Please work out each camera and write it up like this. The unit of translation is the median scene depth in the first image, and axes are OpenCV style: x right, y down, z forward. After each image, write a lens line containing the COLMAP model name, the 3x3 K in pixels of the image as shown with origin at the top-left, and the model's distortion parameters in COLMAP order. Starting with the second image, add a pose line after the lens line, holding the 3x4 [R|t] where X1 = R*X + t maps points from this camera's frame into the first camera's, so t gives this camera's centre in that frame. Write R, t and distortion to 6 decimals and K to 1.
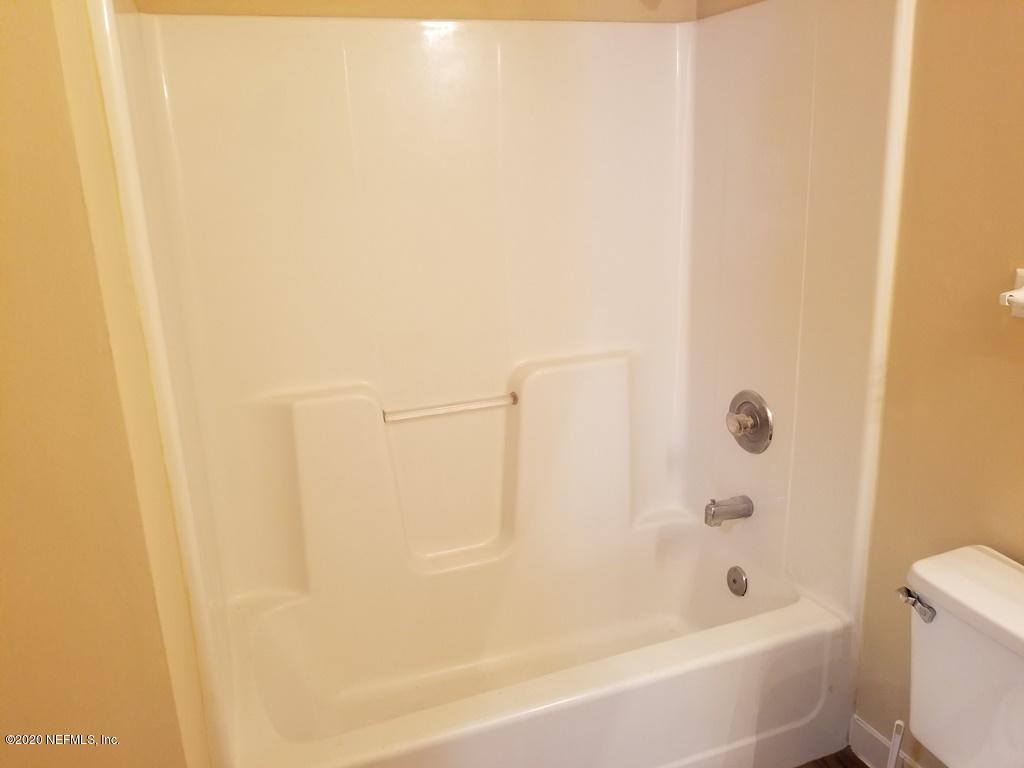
lens RADIAL K [[800.3, 0, 505.7], [0, 800.3, 376.9], [0, 0, 1]] dist [0.050306, -0.077017]
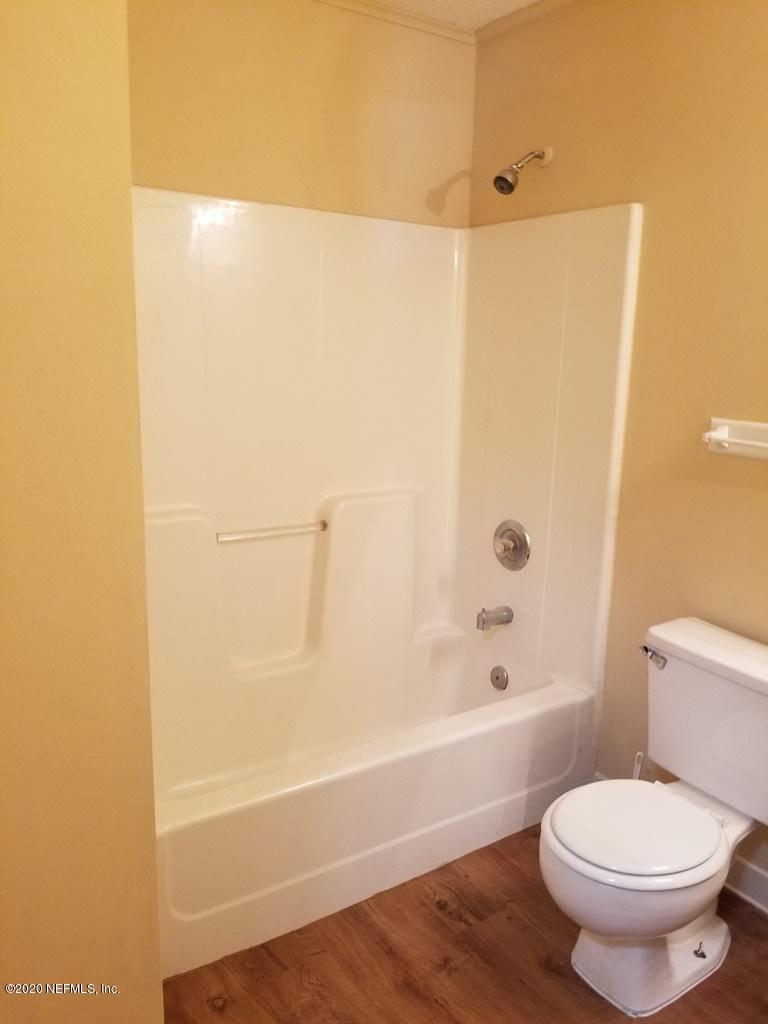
lens RADIAL K [[800.3, 0, 382.3], [0, 800.3, 511.2], [0, 0, 1]] dist [0.050306, -0.077017]
pose [[0.972928, 0.014747, 0.230636, -0.181900], [0.000681, 0.997775, -0.066673, 0.087488], [-0.231106, 0.065025, 0.970753, -0.169466]]
